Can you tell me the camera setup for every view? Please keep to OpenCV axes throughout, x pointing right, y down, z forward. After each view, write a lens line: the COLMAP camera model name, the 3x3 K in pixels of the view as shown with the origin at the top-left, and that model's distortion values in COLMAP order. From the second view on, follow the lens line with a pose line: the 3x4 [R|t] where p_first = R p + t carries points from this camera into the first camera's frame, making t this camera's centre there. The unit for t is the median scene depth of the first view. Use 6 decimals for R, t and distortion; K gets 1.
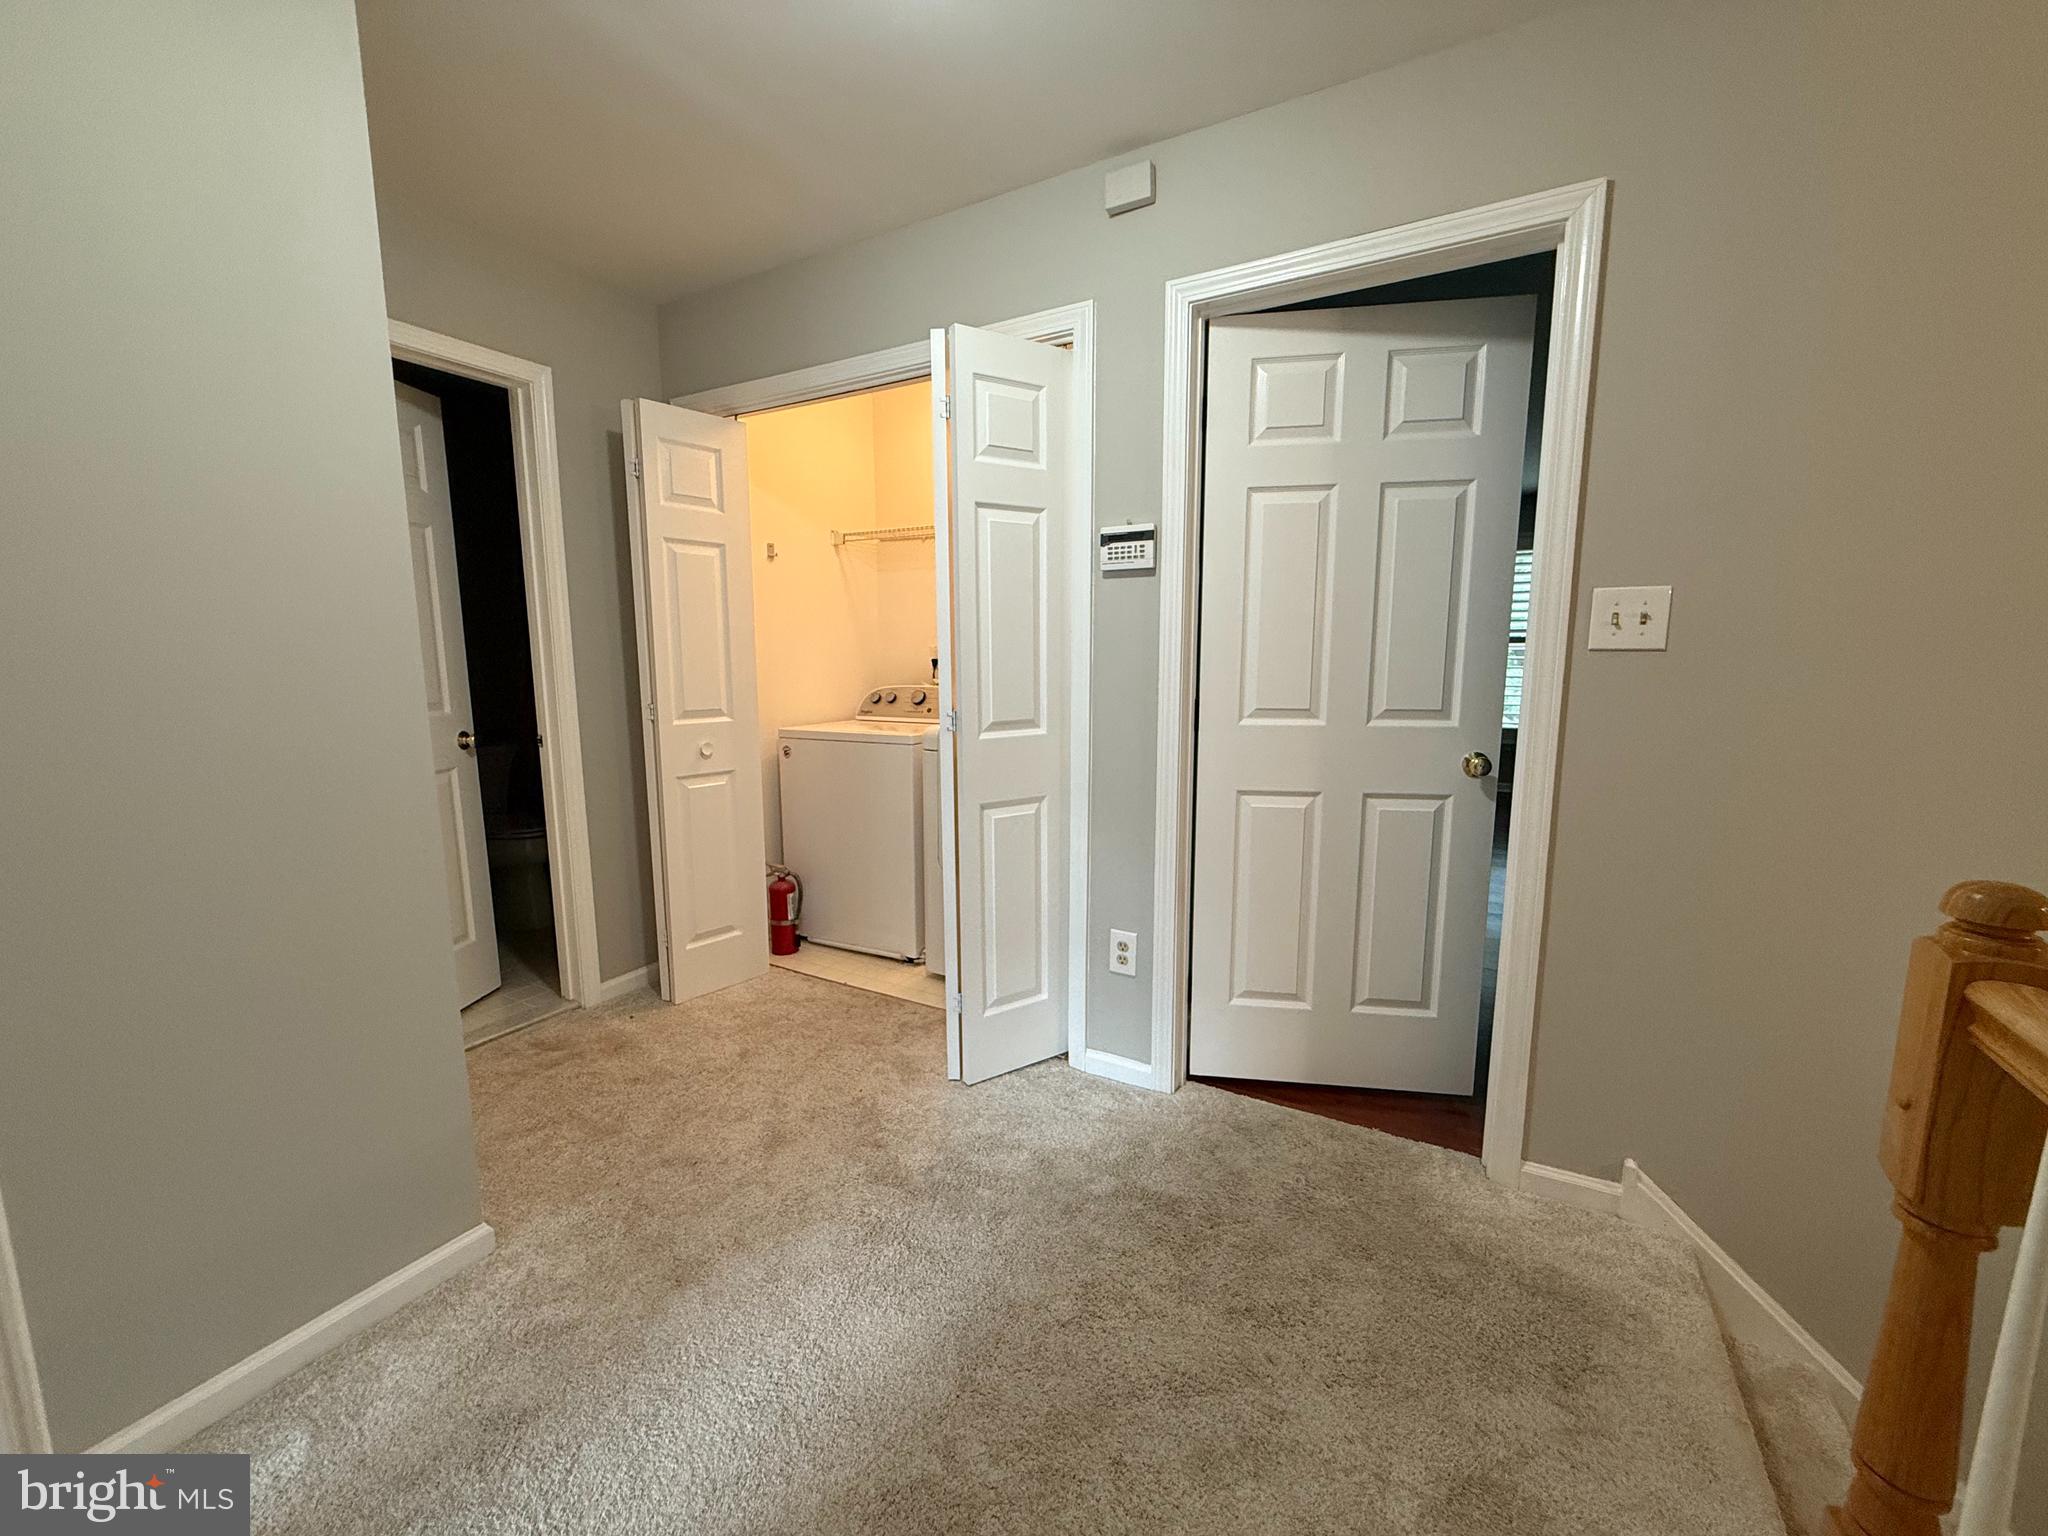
lens RADIAL K [[812.2, 0, 1033.3], [0, 812.2, 777.8], [0, 0, 1]] dist [-0.000923, 0.000616]
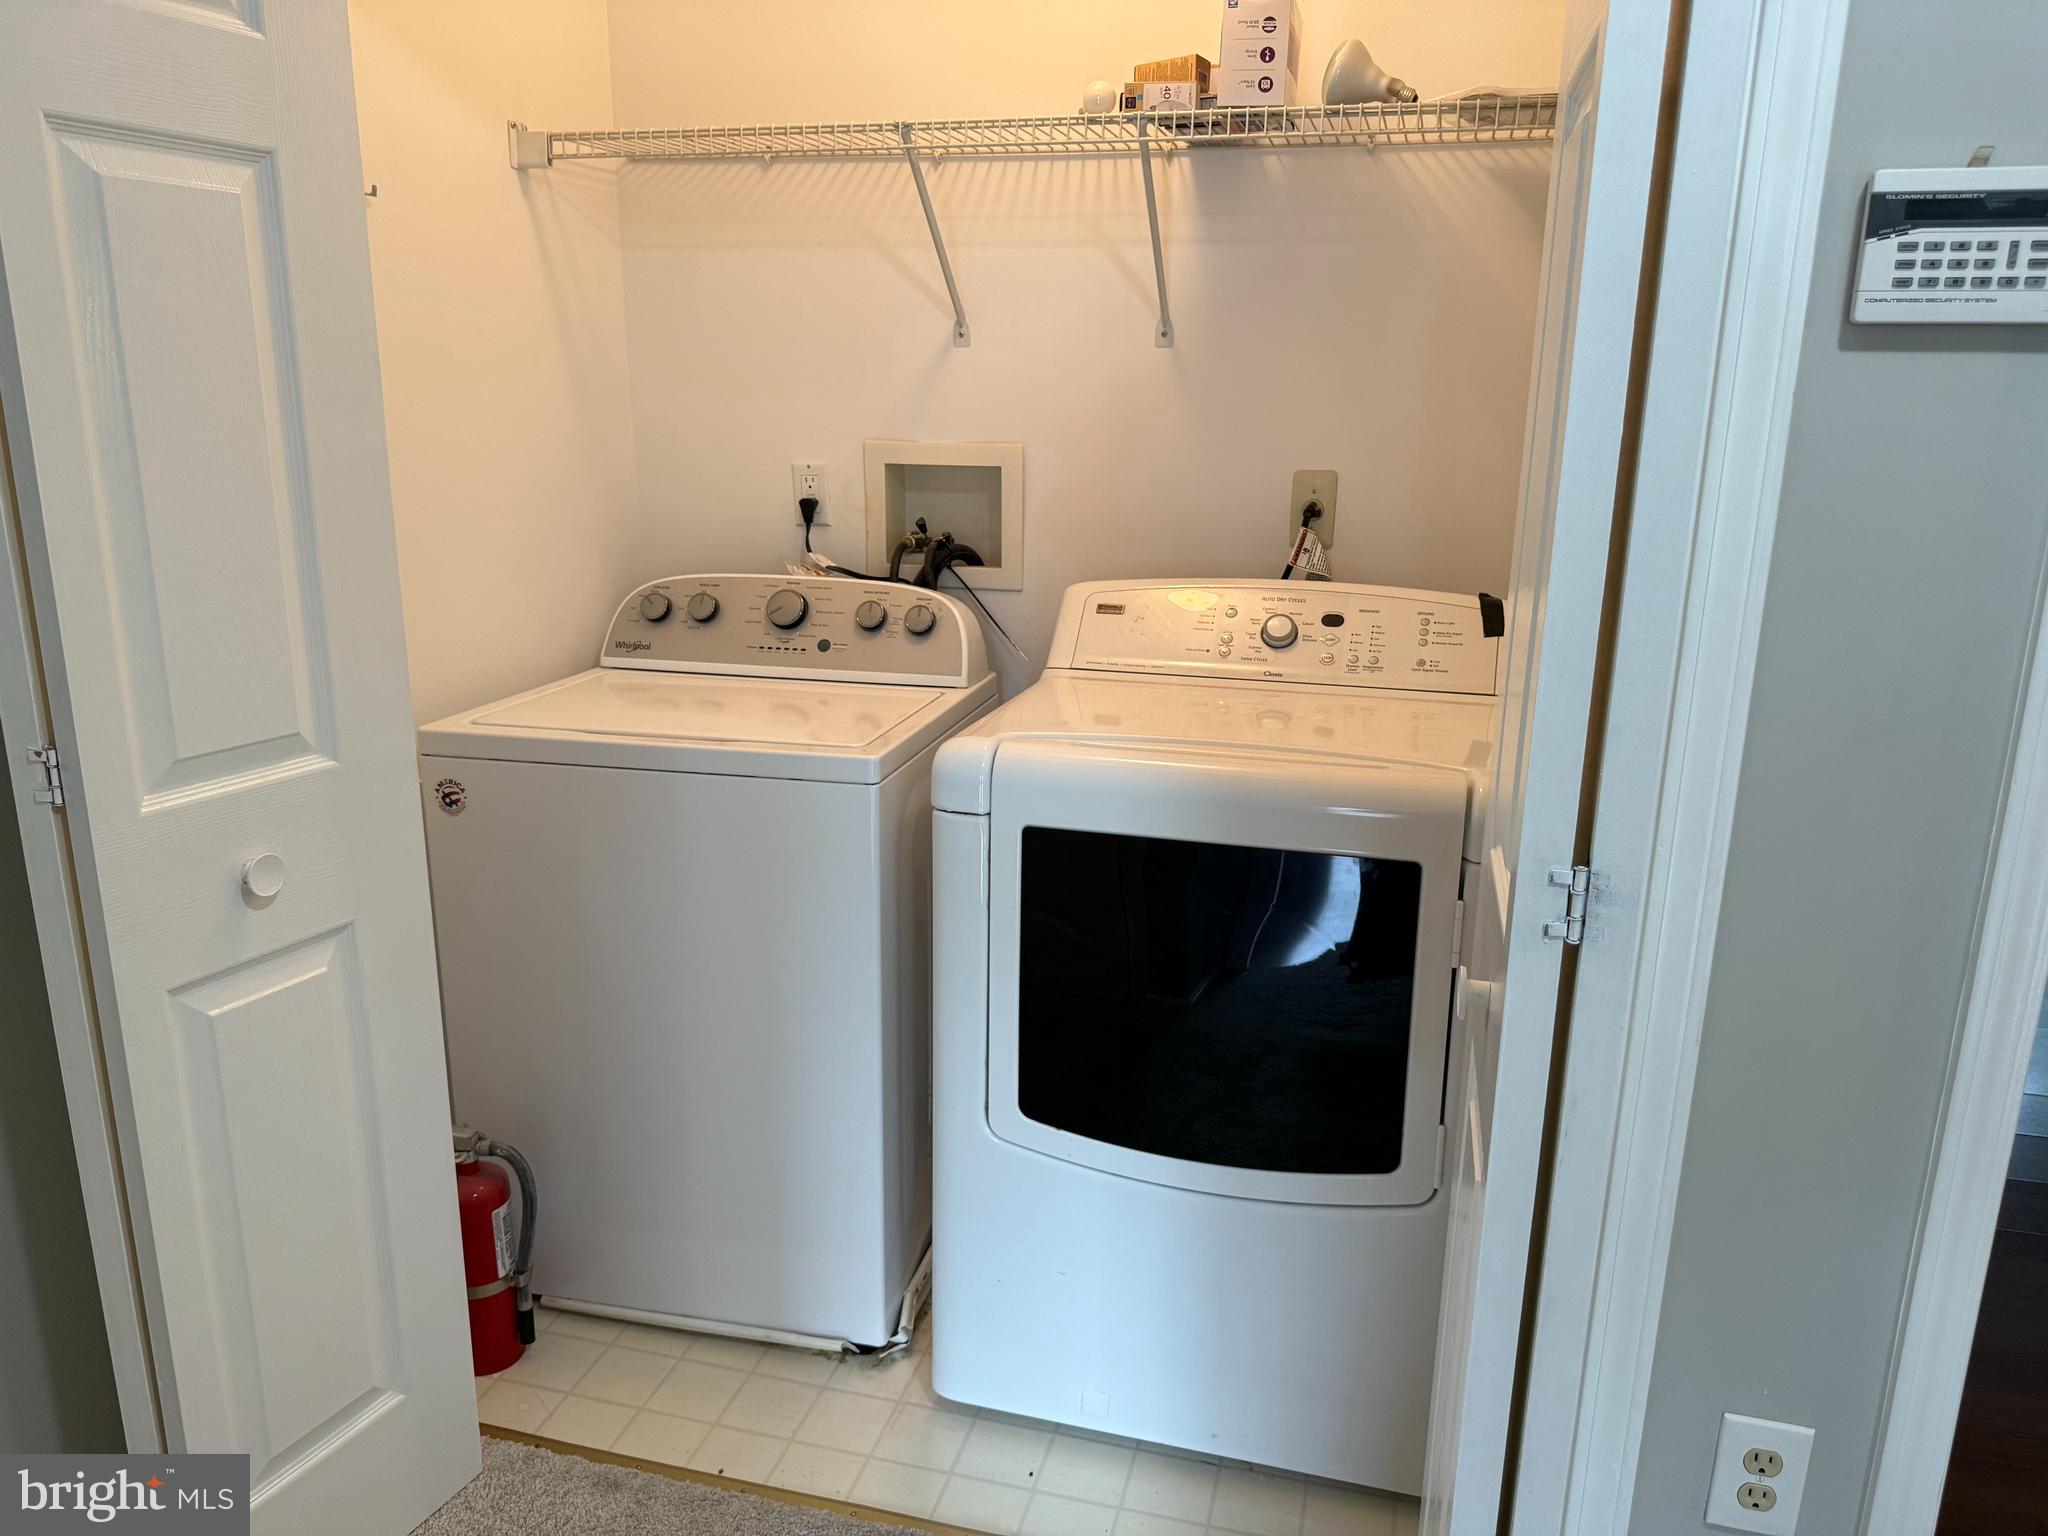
lens RADIAL K [[1434.0, 0, 1017.1], [0, 1434.0, 776.2], [0, 0, 1]] dist [0.013624, -0.001576]
pose [[0.968399, -0.052180, 0.243886, -0.229717], [0.024329, 0.992969, 0.115846, -0.108995], [-0.248216, -0.106252, 0.962860, 0.378561]]
